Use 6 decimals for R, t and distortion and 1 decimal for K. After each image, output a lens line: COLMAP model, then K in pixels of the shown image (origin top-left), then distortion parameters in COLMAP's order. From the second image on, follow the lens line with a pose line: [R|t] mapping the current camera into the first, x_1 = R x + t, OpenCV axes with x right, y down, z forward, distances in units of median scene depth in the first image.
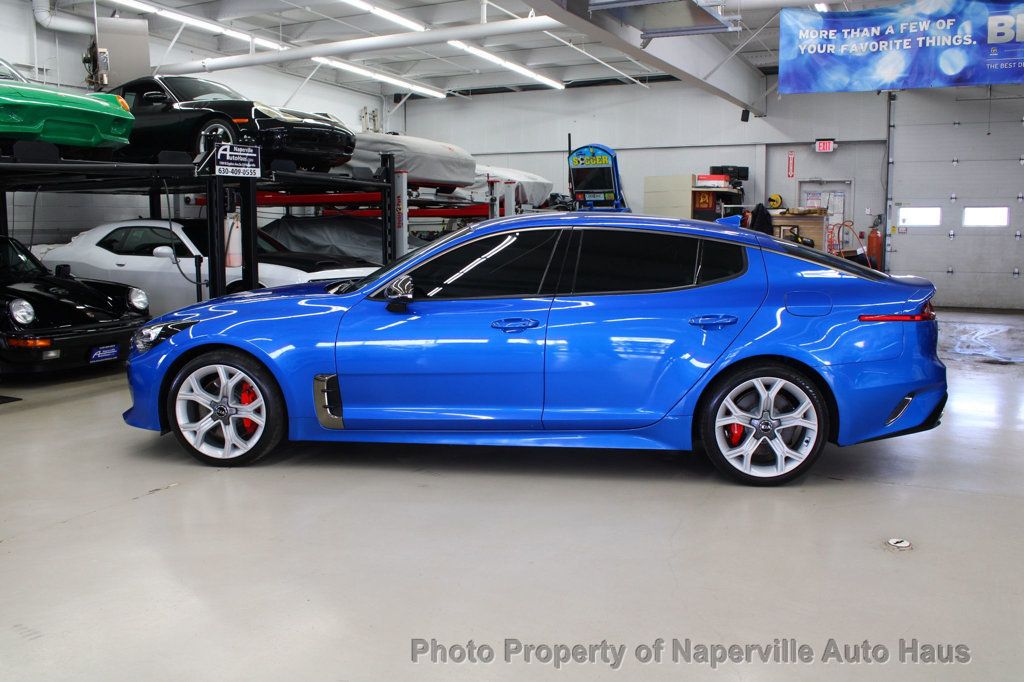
lens RADIAL K [[947.5, 0, 512.0], [0, 947.5, 341.0], [0, 0, 1]] dist [-0.148833, 0.140773]
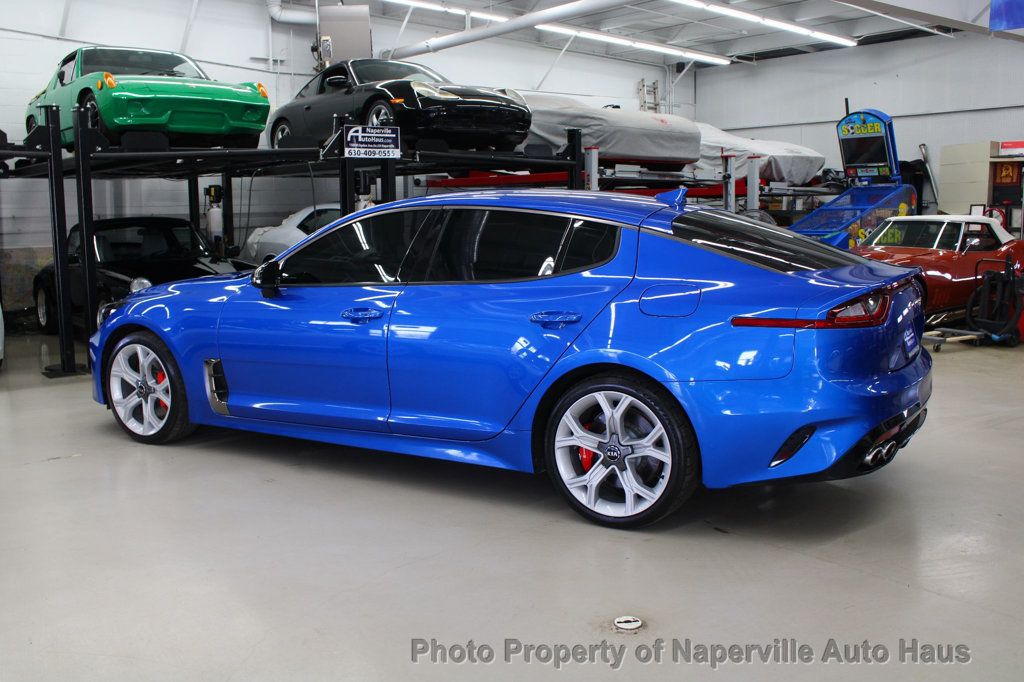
lens RADIAL K [[1005.8, 0, 512.0], [0, 1005.8, 341.0], [0, 0, 1]] dist [-0.146171, 0.137825]
pose [[0.905507, 0.044294, -0.422012, 0.257624], [-0.039948, 0.999018, 0.019140, -0.007748], [0.422446, -0.000473, 0.906388, 0.090995]]
